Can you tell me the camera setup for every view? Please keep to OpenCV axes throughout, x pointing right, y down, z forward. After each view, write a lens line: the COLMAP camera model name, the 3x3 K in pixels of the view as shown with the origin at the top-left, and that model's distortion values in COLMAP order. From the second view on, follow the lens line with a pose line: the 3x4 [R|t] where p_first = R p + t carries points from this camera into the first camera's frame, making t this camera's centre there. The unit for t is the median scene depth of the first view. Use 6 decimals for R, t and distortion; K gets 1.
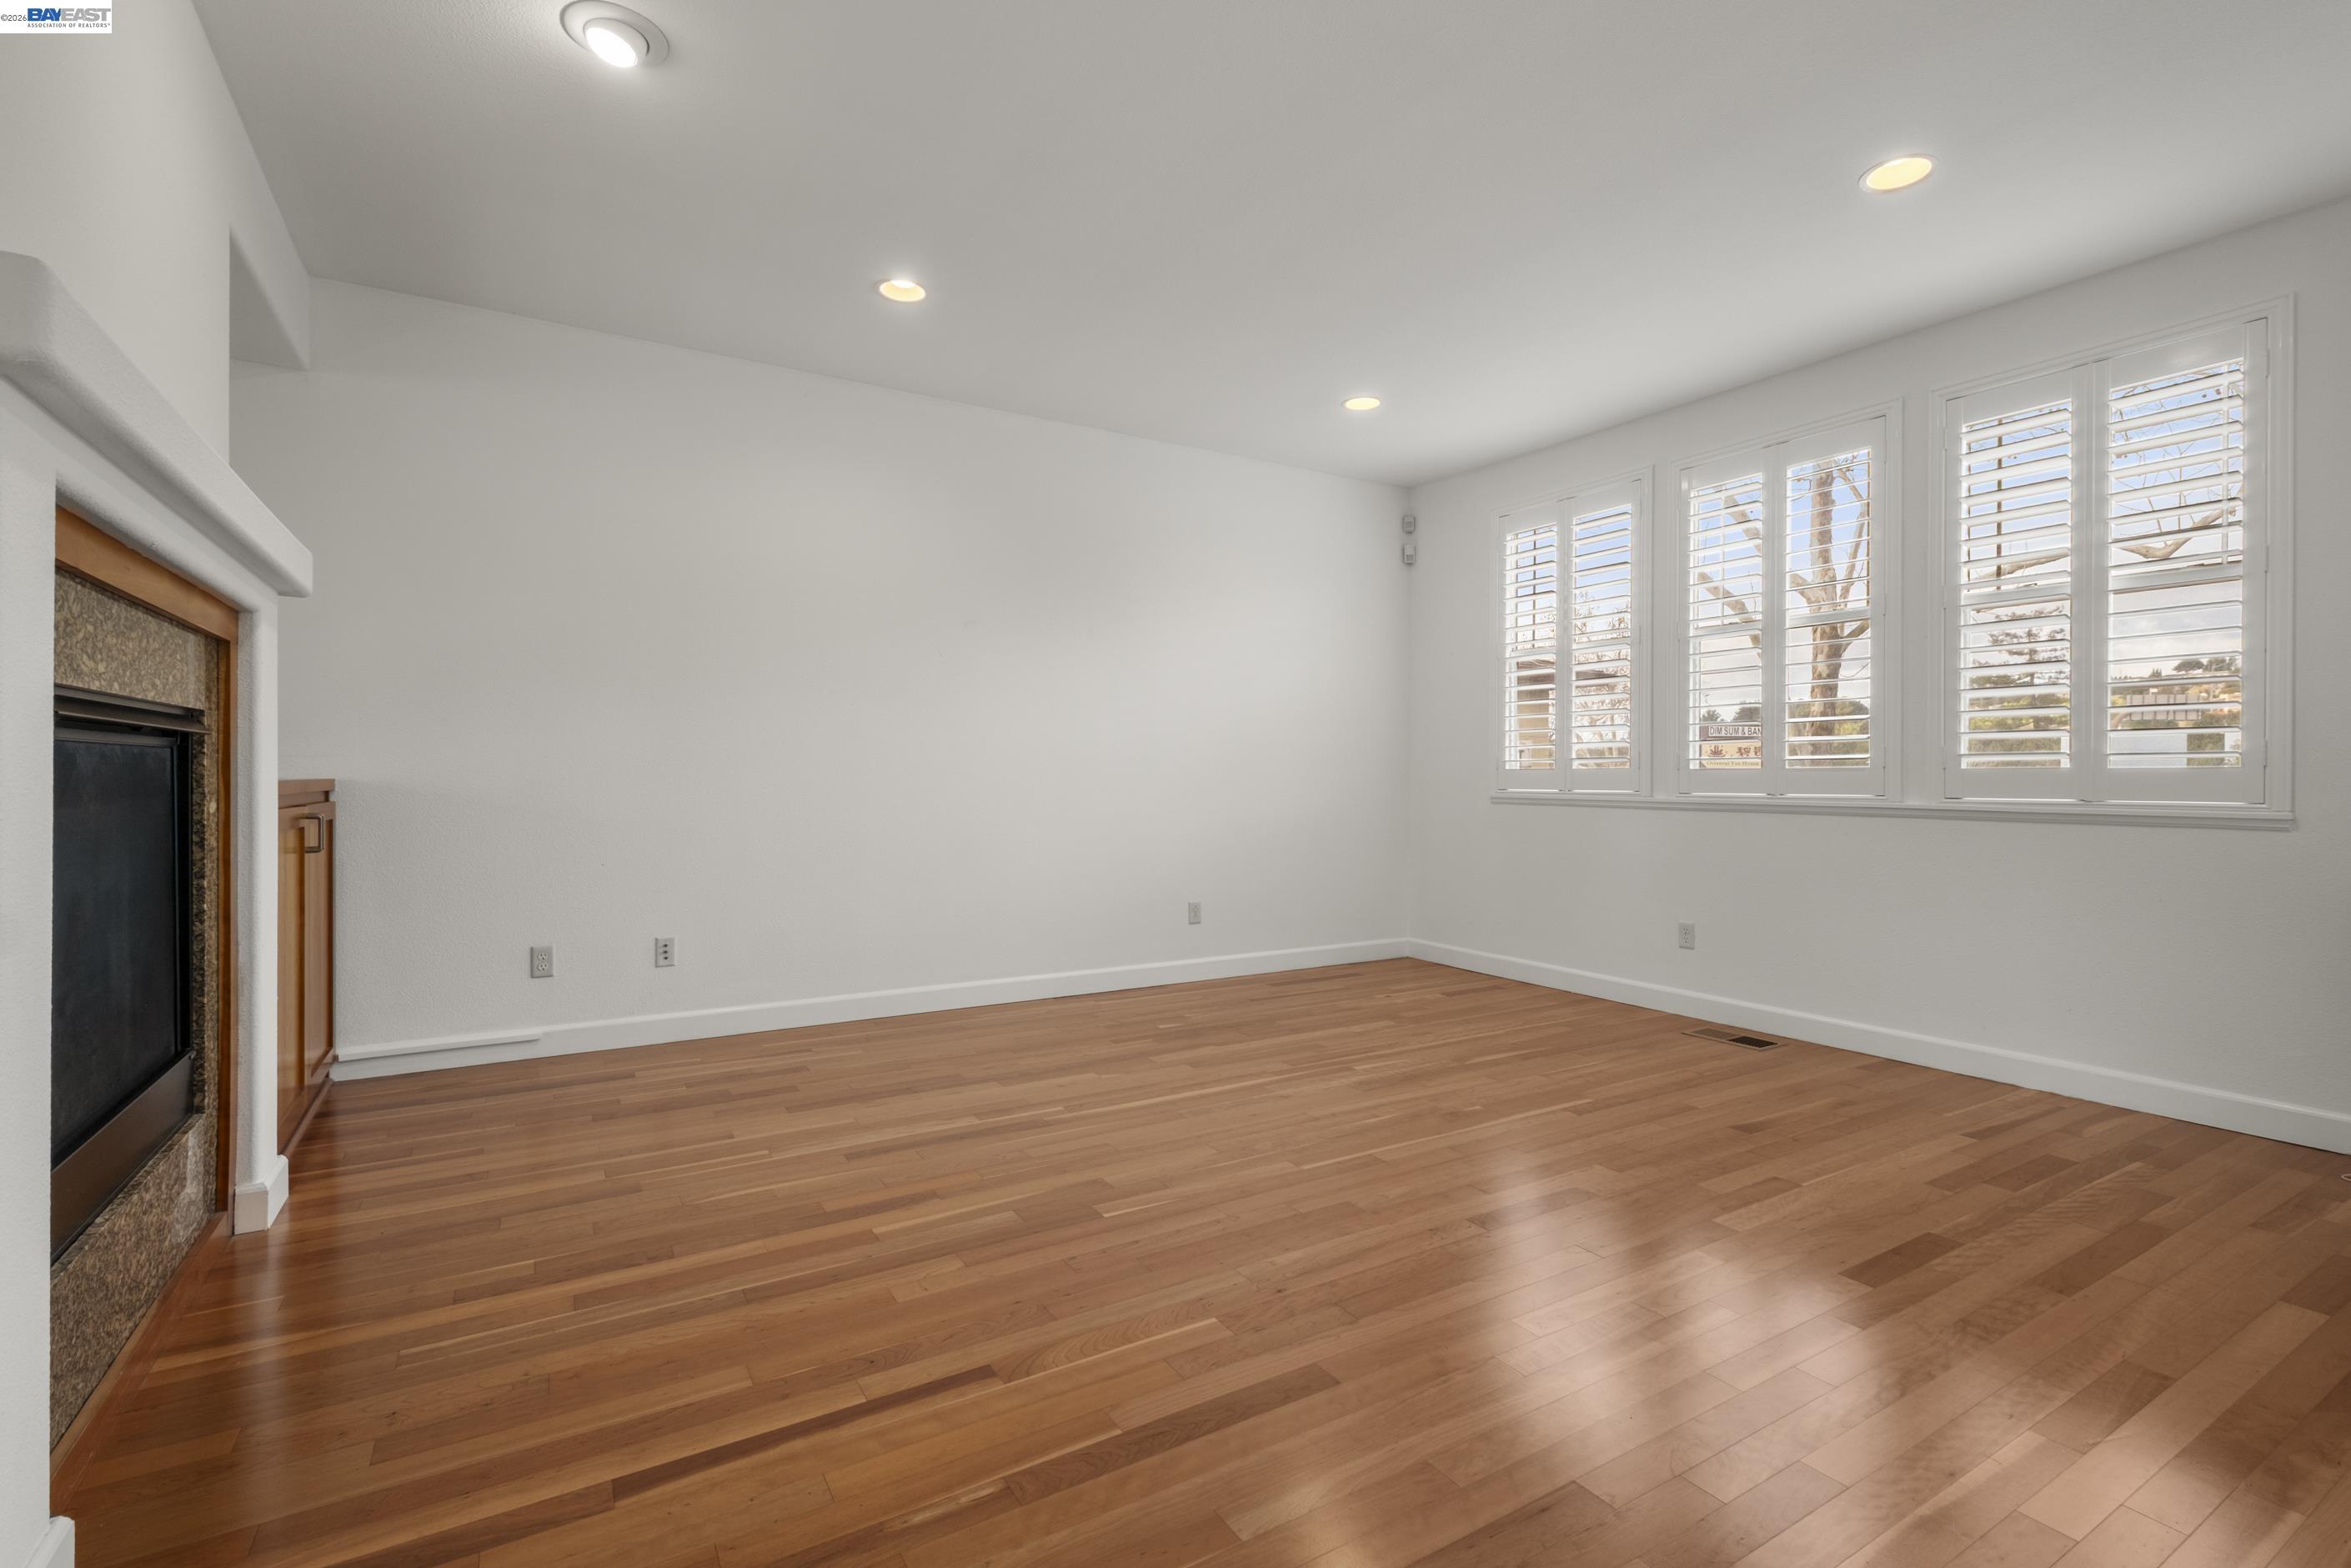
lens RADIAL K [[1043.1, 0, 1166.3], [0, 1043.1, 787.2], [0, 0, 1]] dist [0.006830, -0.001951]
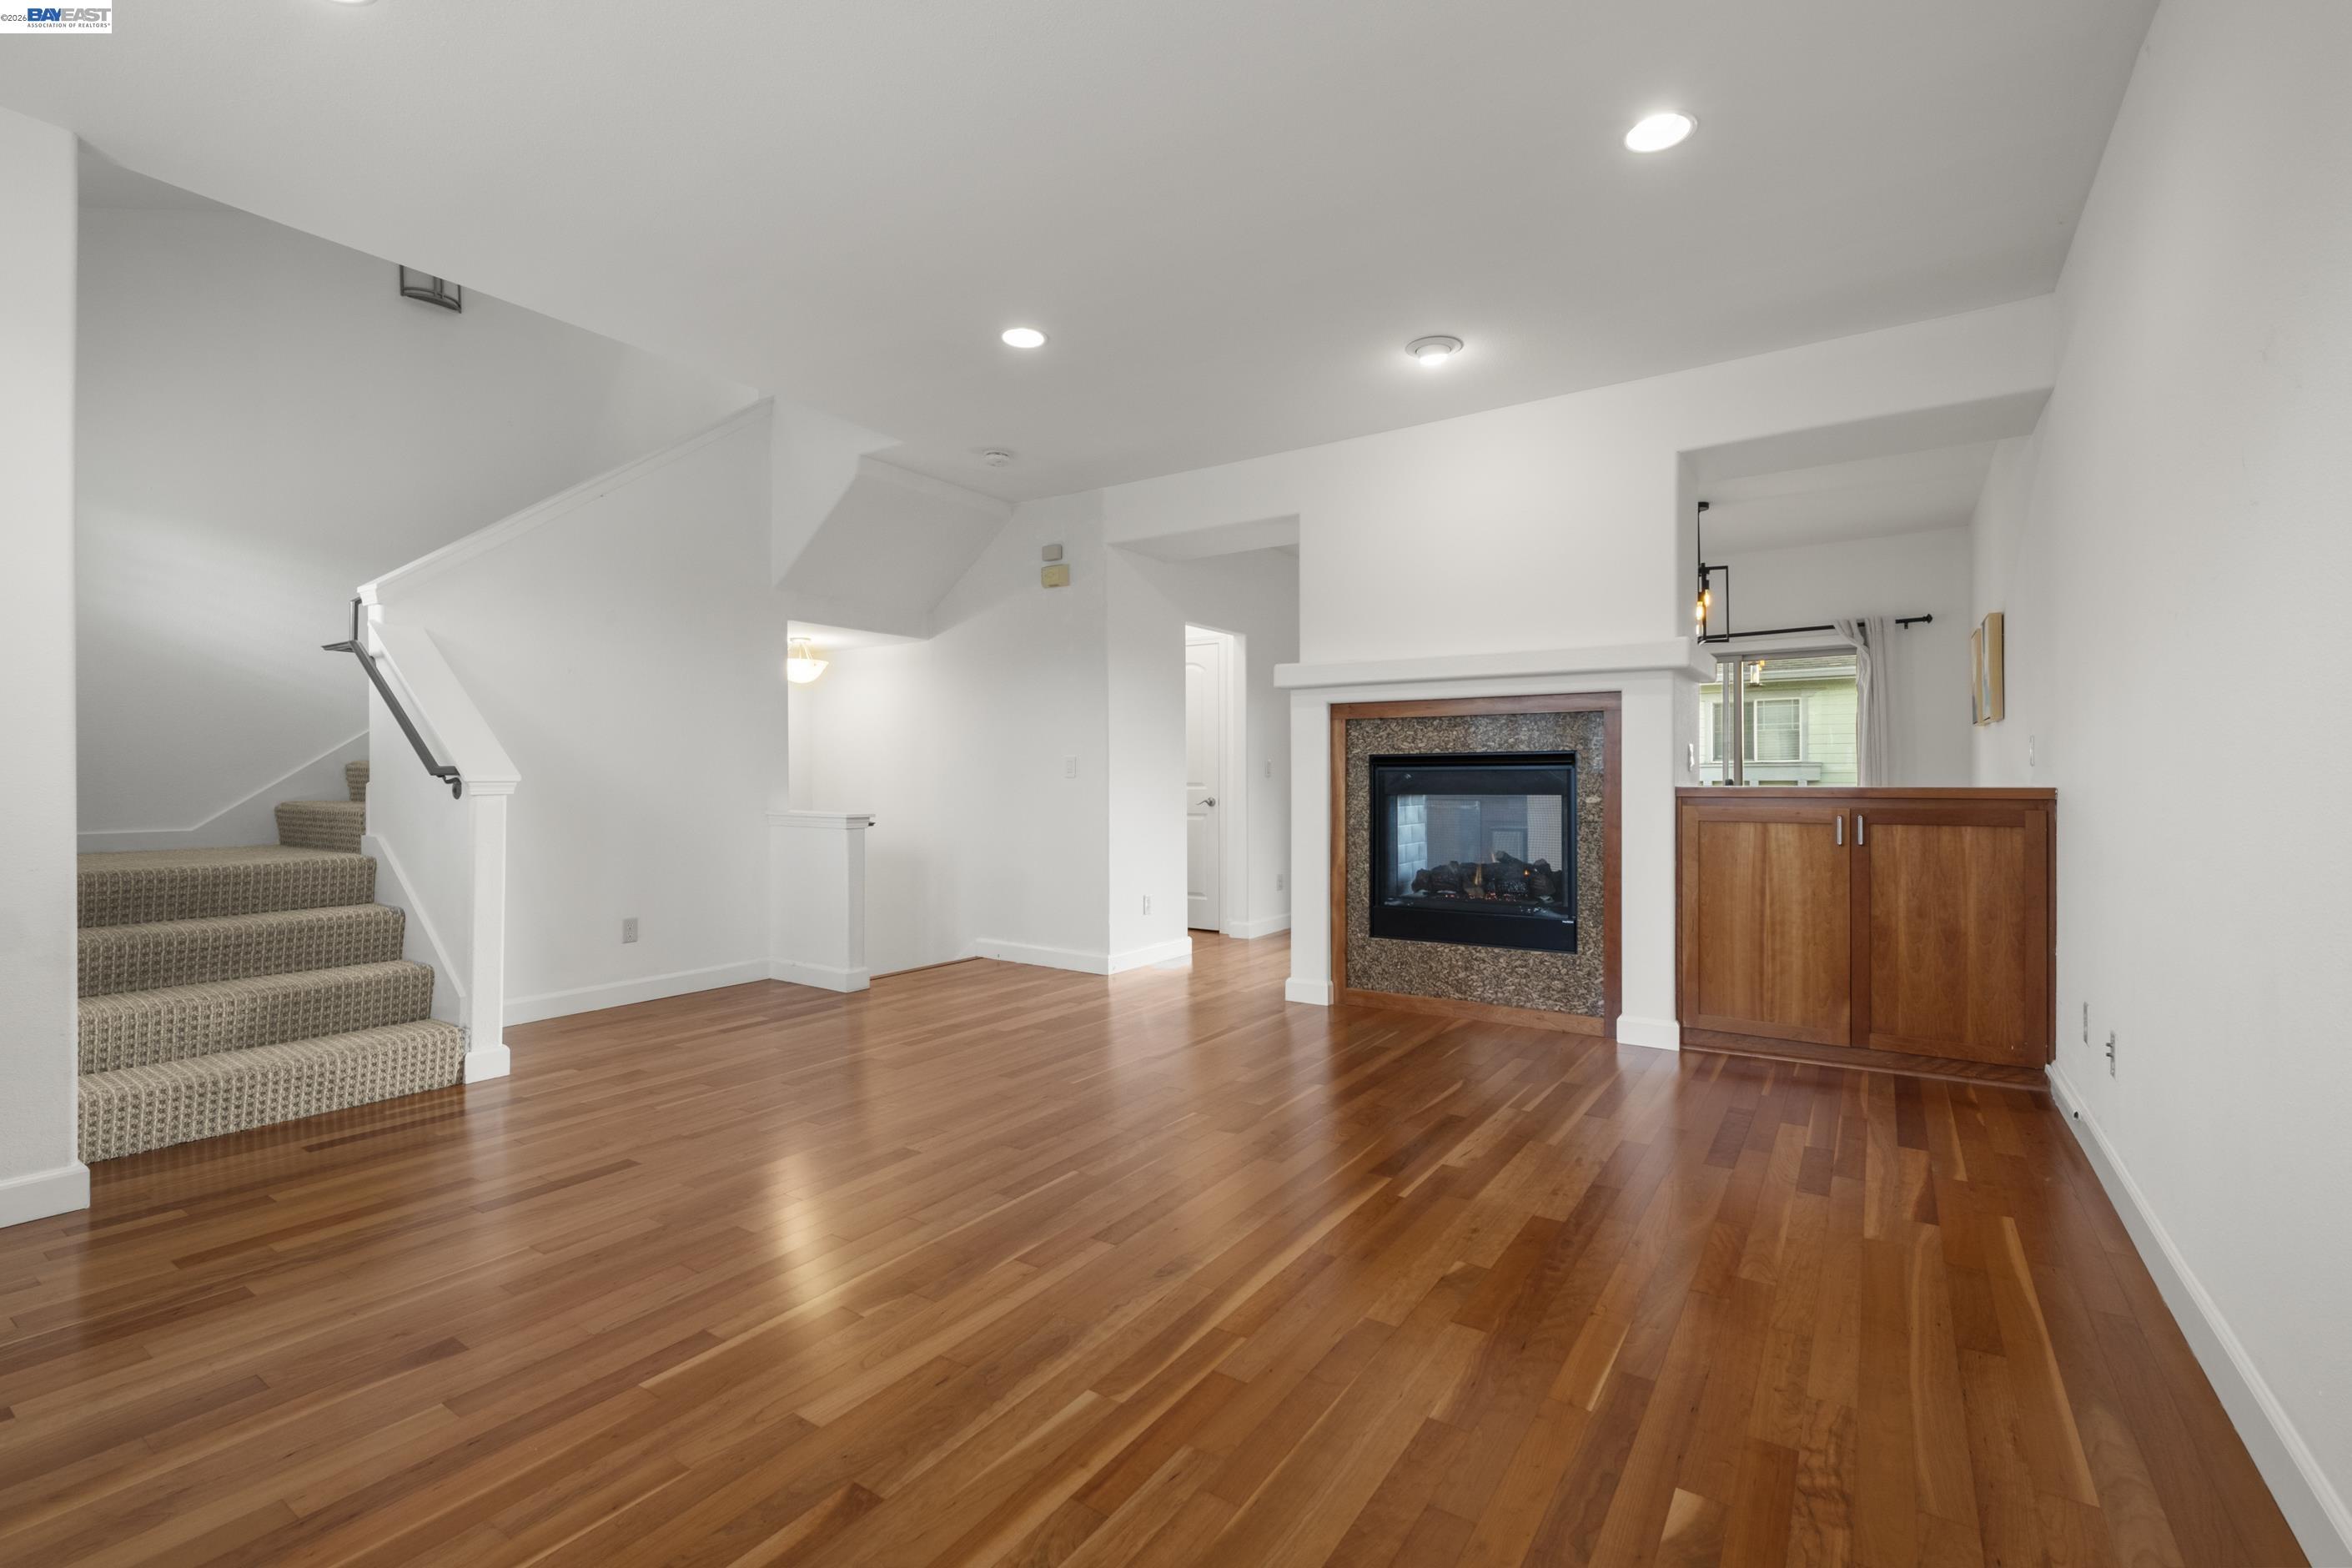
lens RADIAL K [[1043.6, 0, 1191.4], [0, 1043.6, 783.8], [0, 0, 1]] dist [0.006830, -0.001951]
pose [[-0.898201, 0.001736, -0.439582, 0.366723], [-0.004351, 0.999908, 0.012838, -0.018248], [0.439564, 0.013444, -0.898111, 1.513091]]
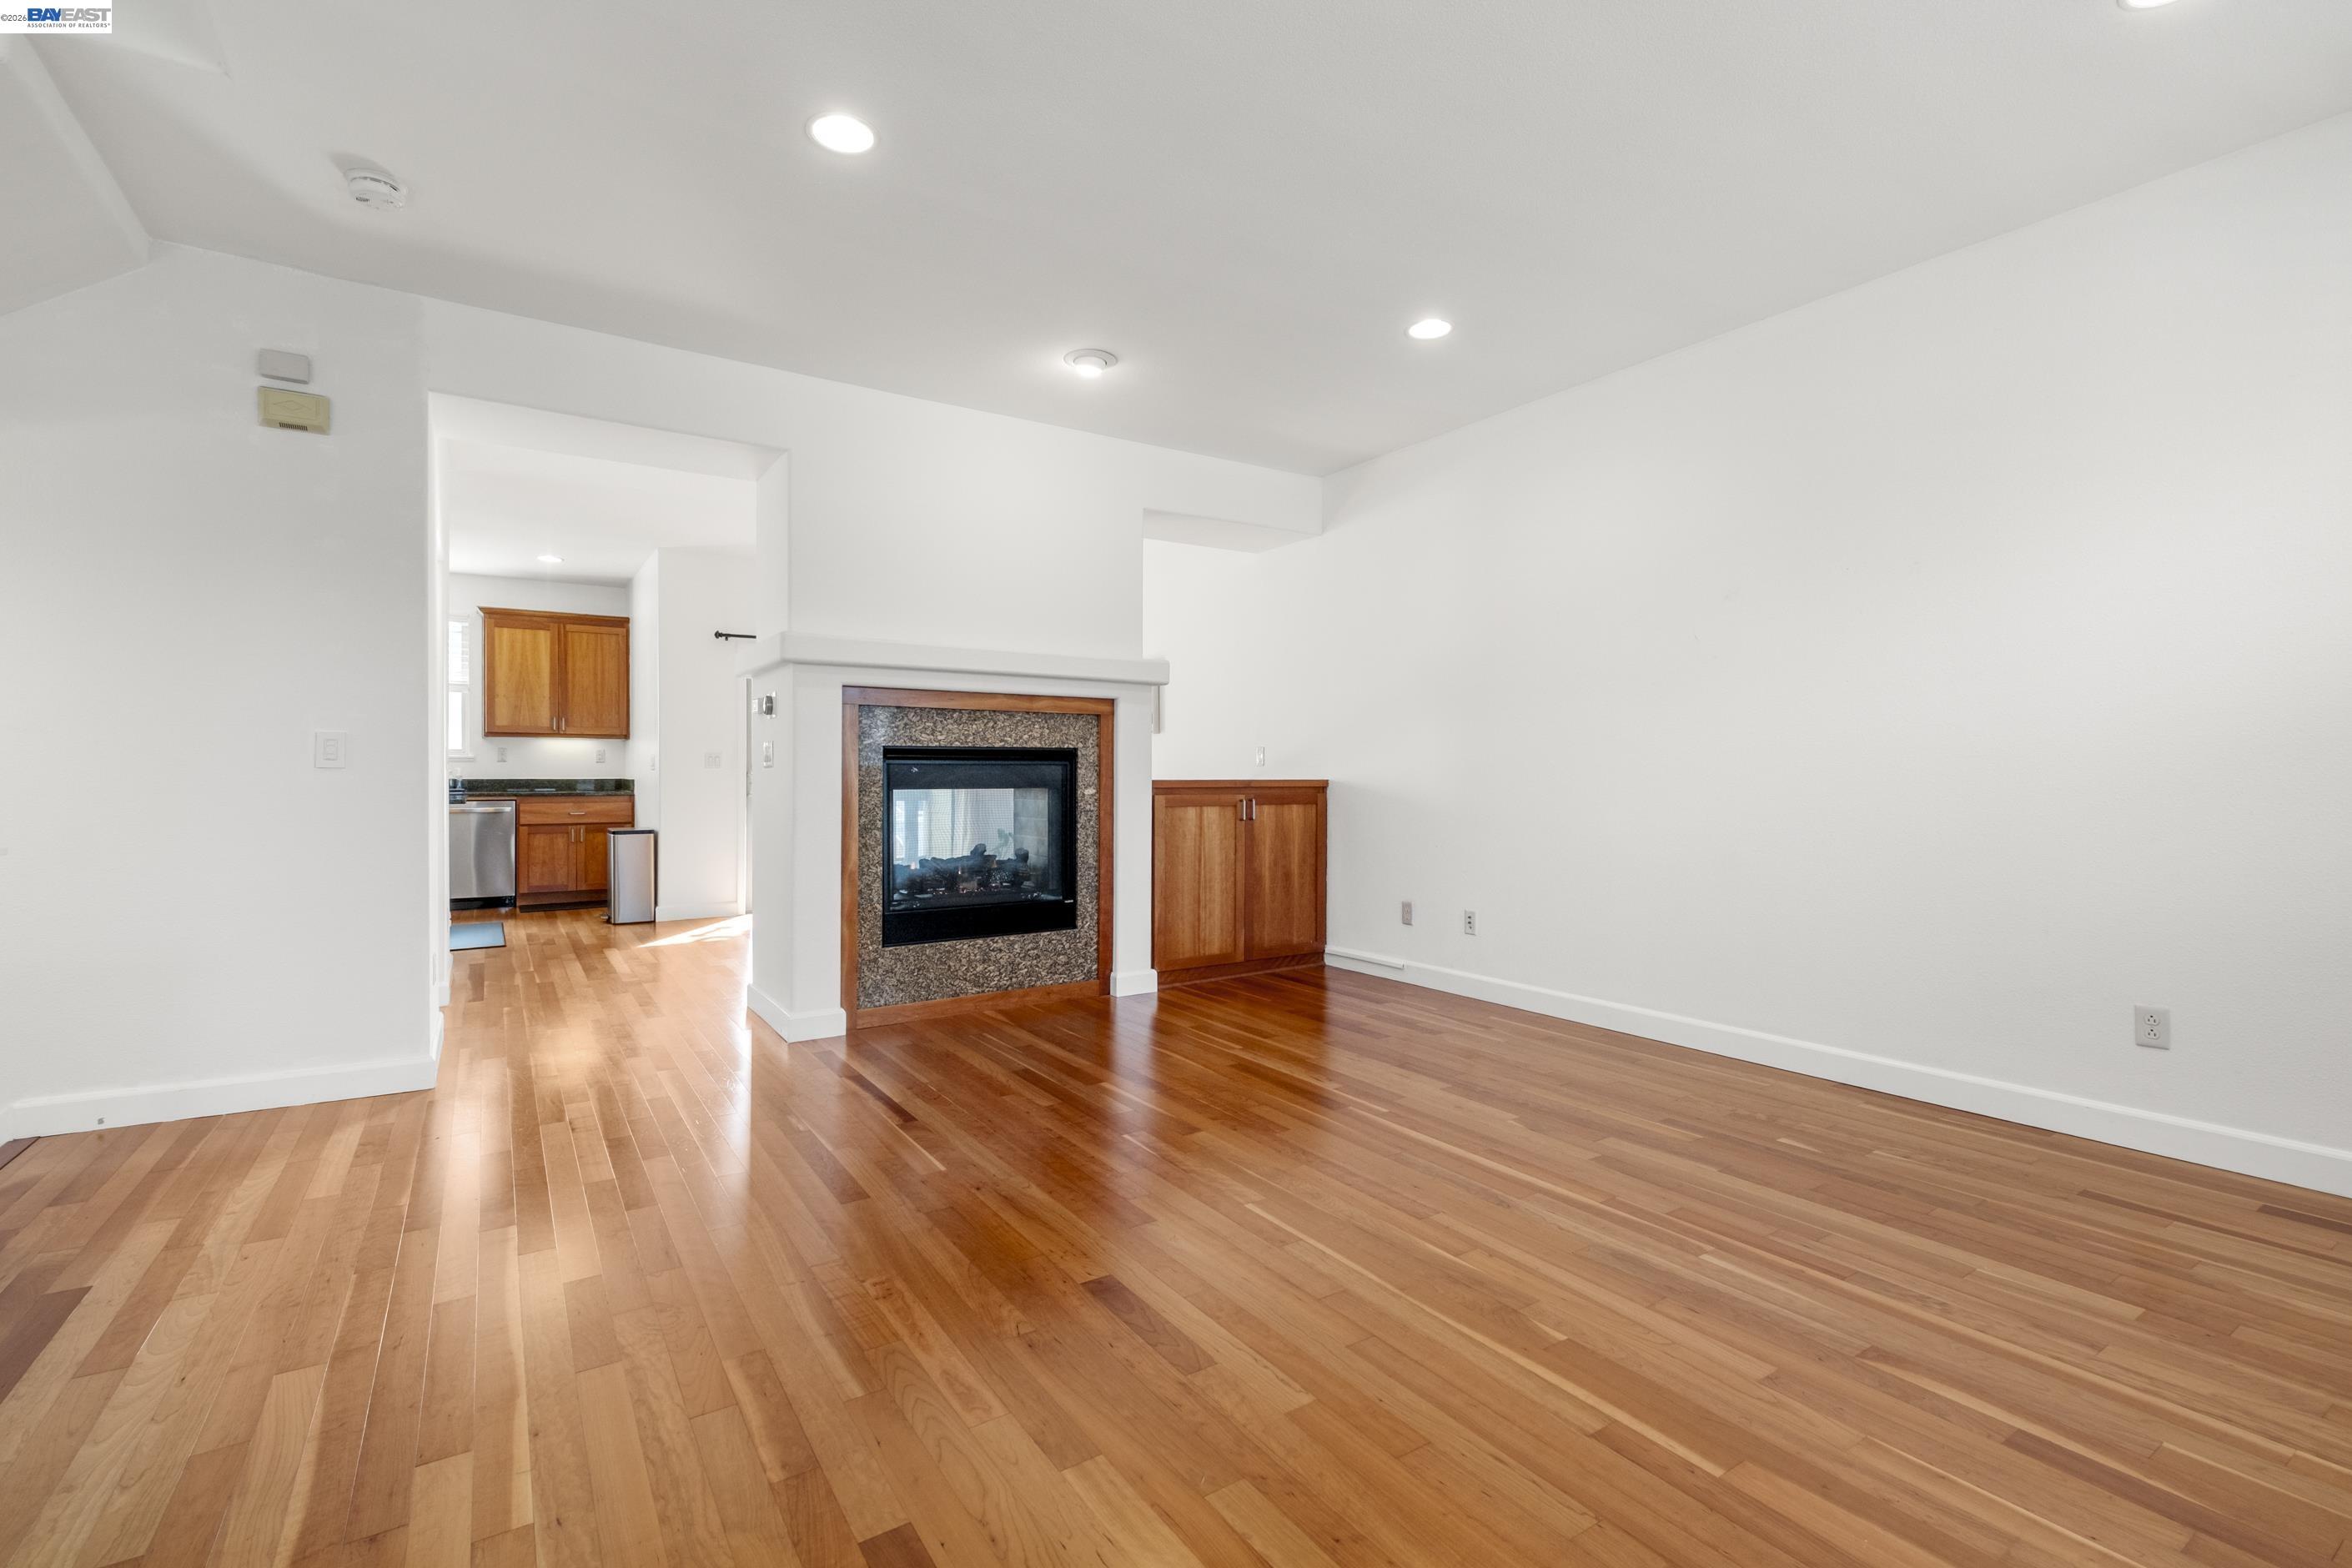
lens RADIAL K [[1043.6, 0, 1195.8], [0, 1043.6, 787.2], [0, 0, 1]] dist [0.006830, -0.001951]
pose [[0.059024, 0.009199, -0.998214, 0.802836], [-0.010556, 0.999907, 0.008591, -0.005483], [0.998201, 0.010030, 0.059116, 0.696435]]
